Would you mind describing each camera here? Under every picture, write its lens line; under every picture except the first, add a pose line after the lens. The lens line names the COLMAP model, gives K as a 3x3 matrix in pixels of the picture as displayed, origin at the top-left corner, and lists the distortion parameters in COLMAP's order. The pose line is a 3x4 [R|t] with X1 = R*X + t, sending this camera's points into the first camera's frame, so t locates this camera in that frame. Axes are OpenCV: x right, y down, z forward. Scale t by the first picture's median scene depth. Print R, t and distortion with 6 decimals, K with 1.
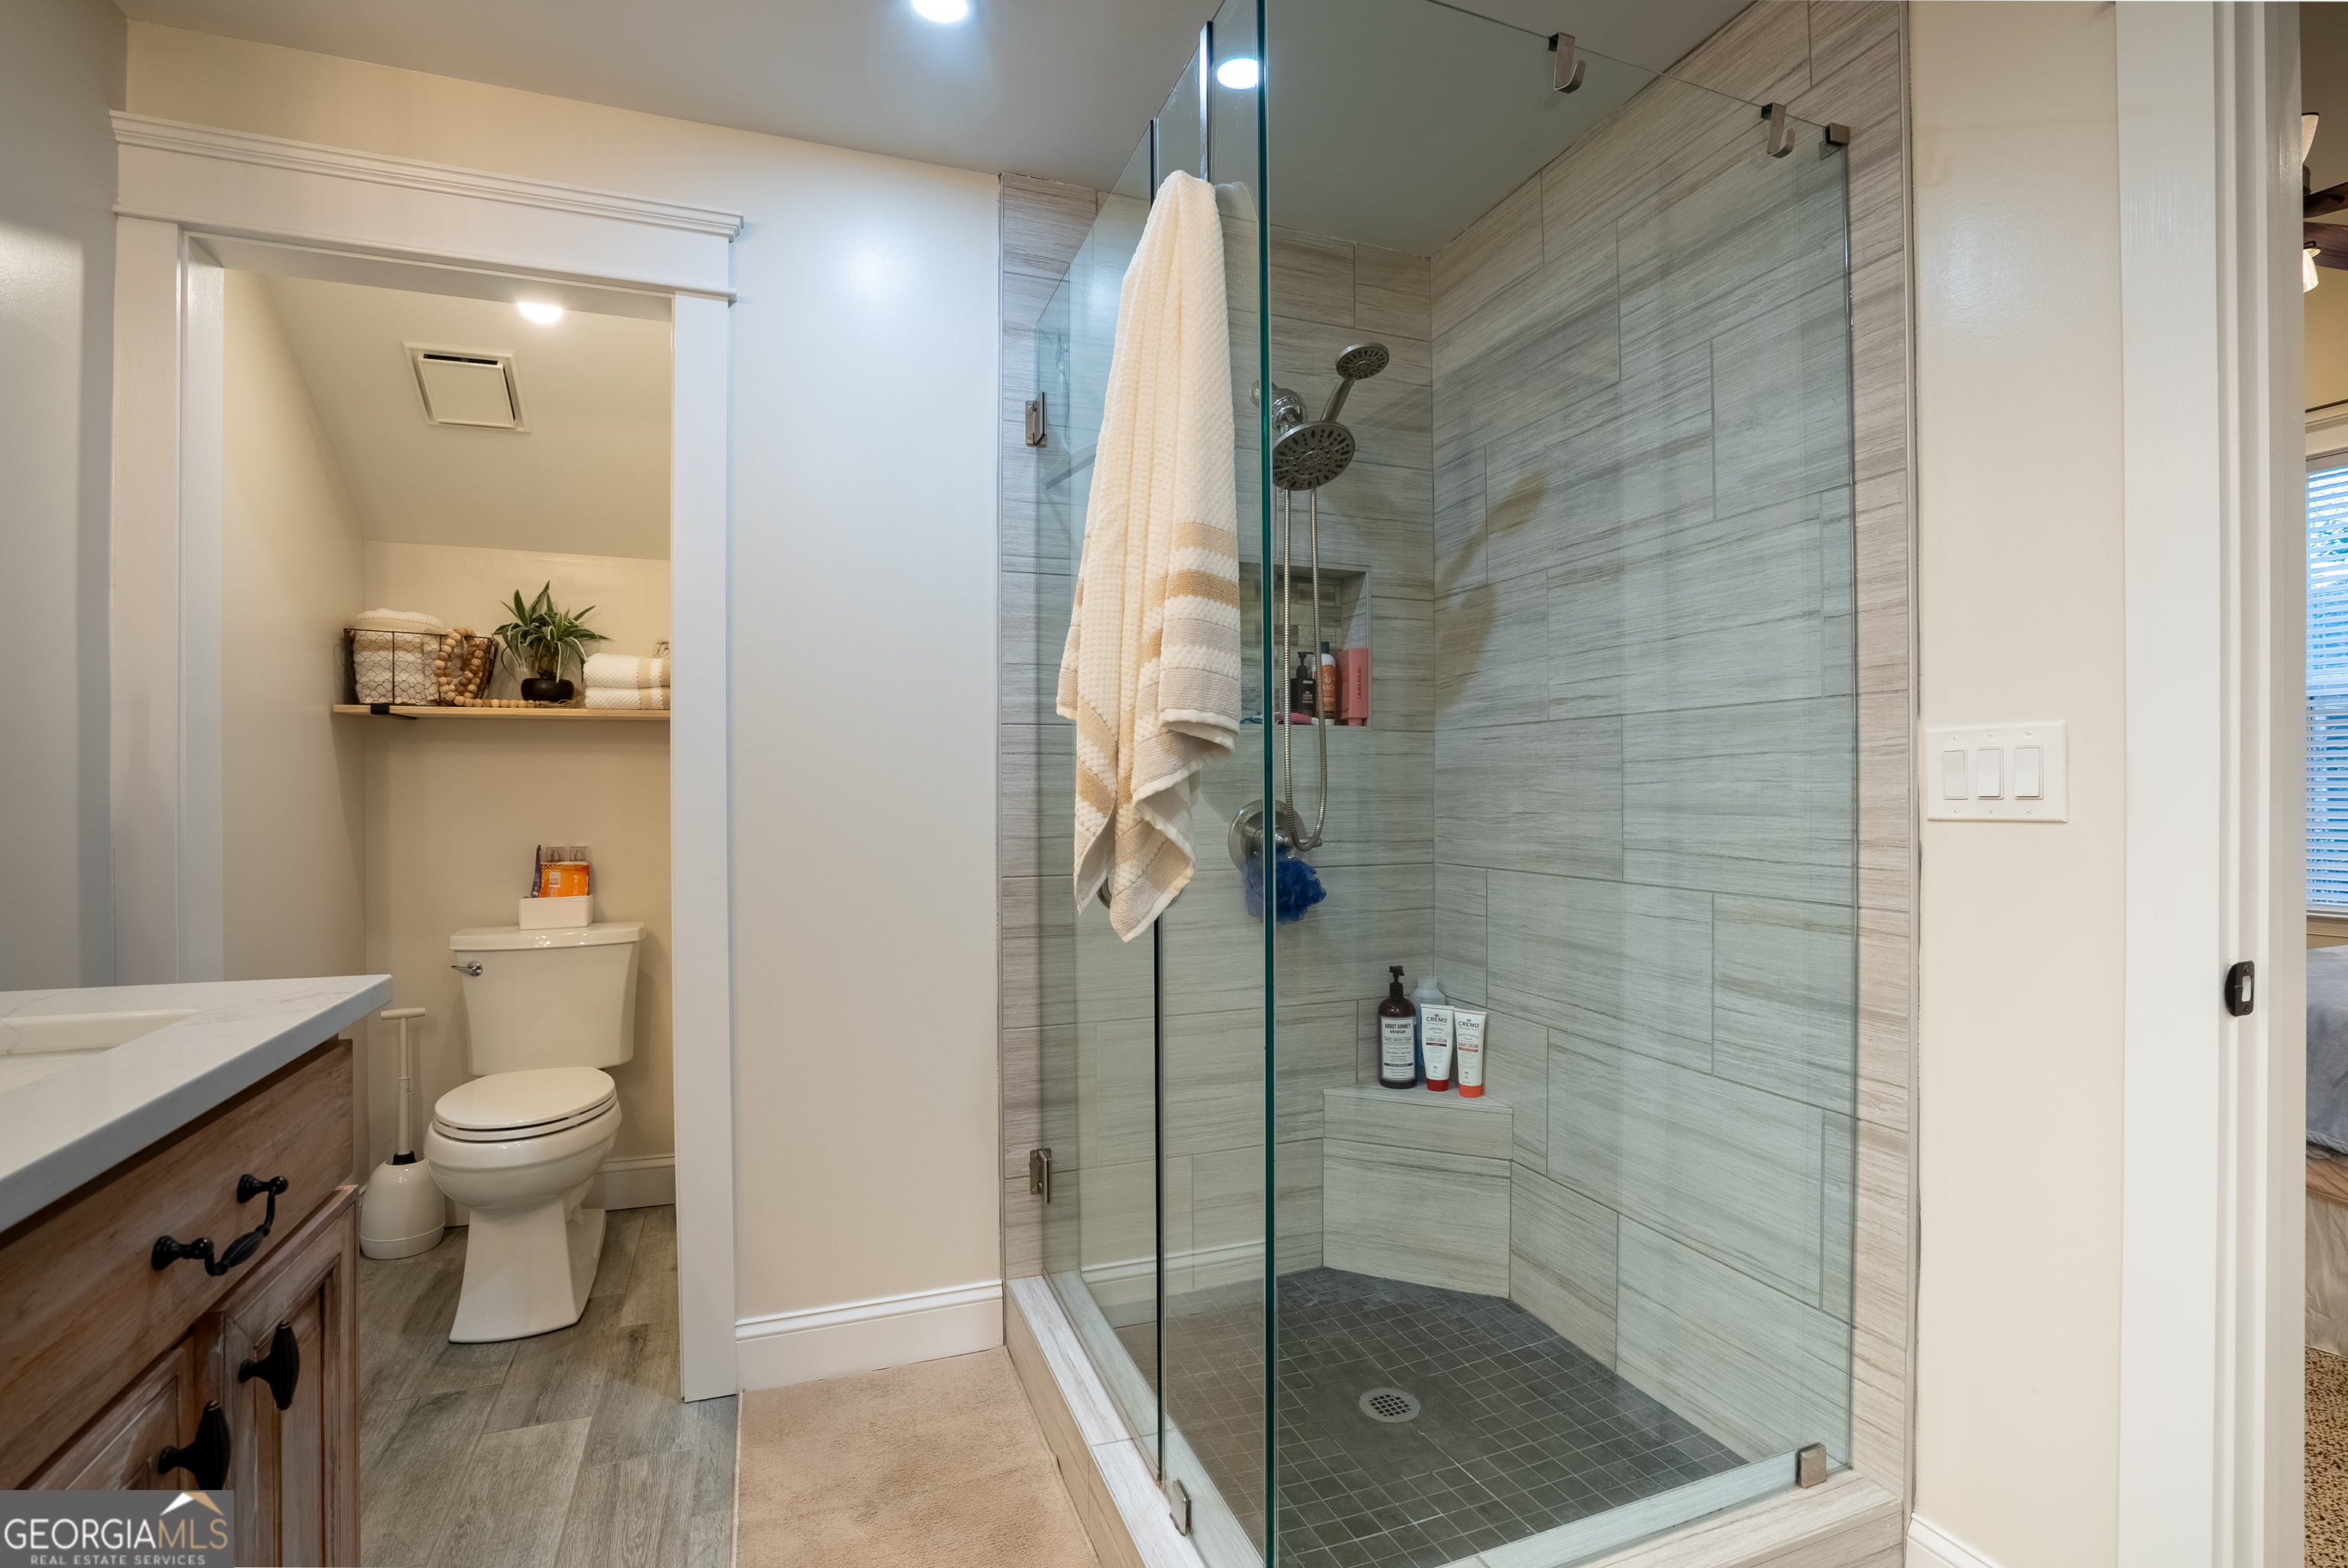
lens RADIAL K [[1097.8, 0, 1176.0], [0, 1097.8, 788.5], [0, 0, 1]] dist [-0.036356, 0.009386]
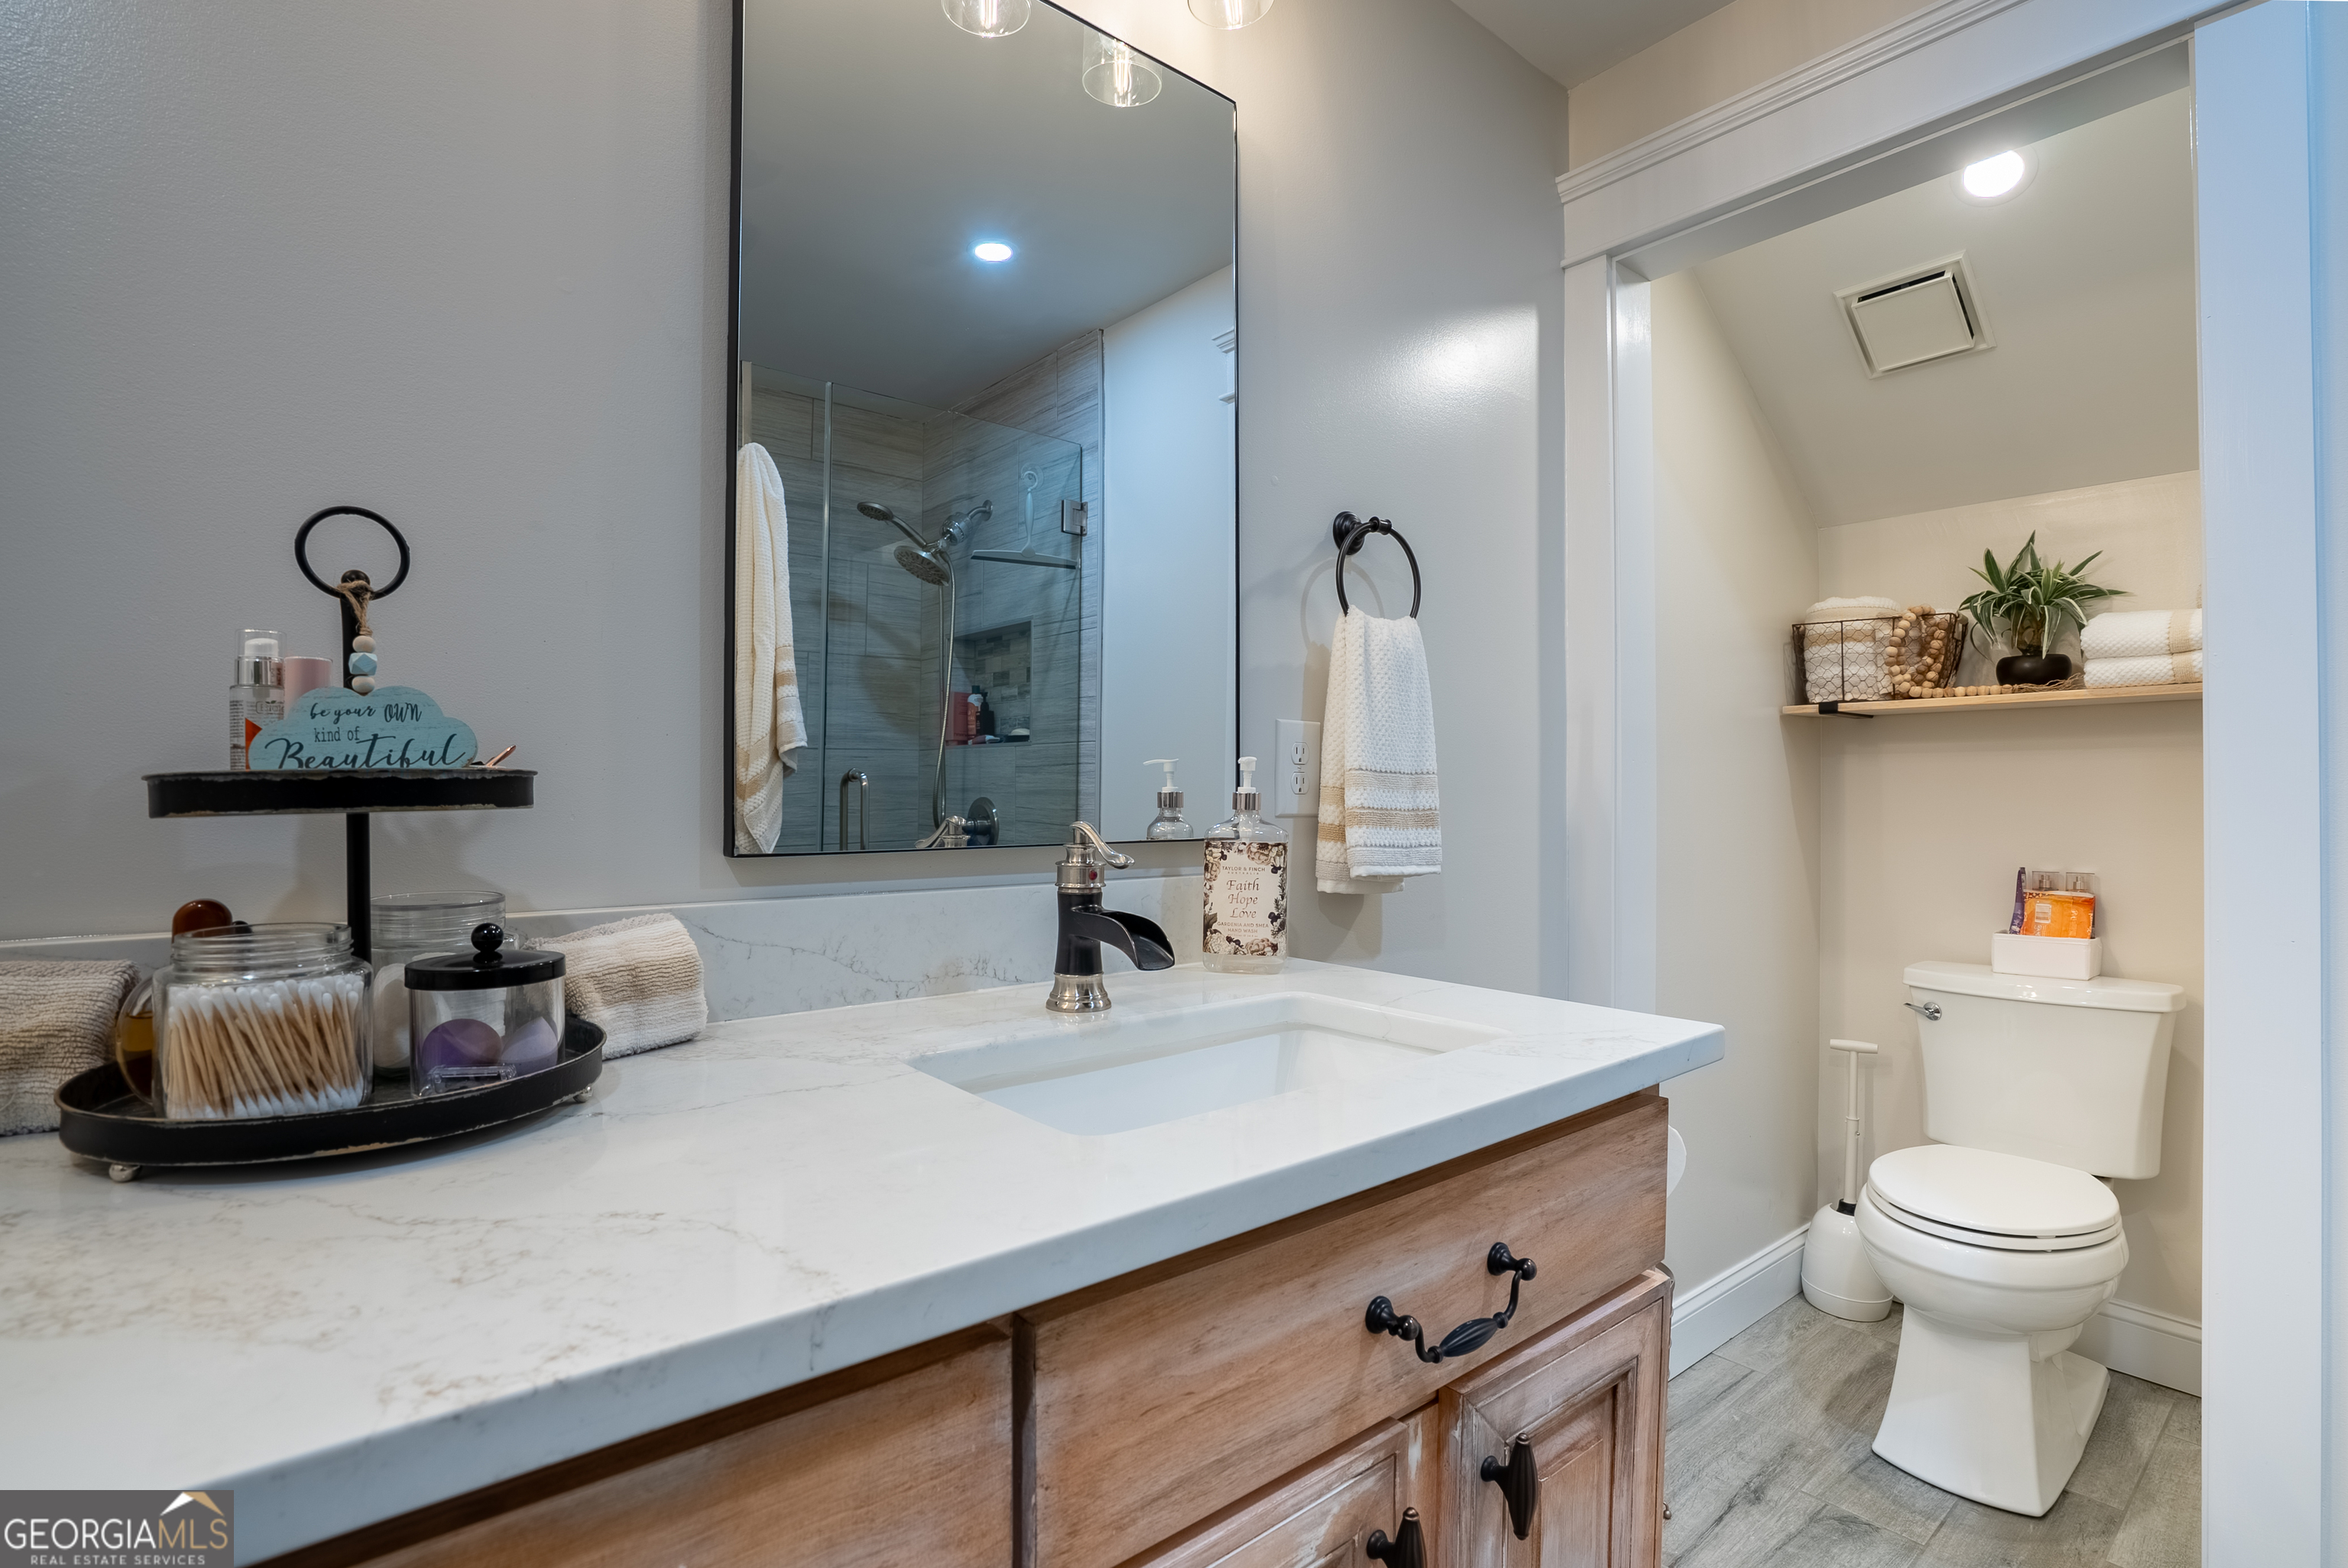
lens RADIAL K [[1097.8, 0, 1163.8], [0, 1097.8, 785.5], [0, 0, 1]] dist [-0.036356, 0.009386]
pose [[0.317699, -0.002150, -0.948189, -0.049376], [-0.005777, 0.999974, -0.004203, -0.000838], [0.948174, 0.006813, 0.317678, 0.184846]]
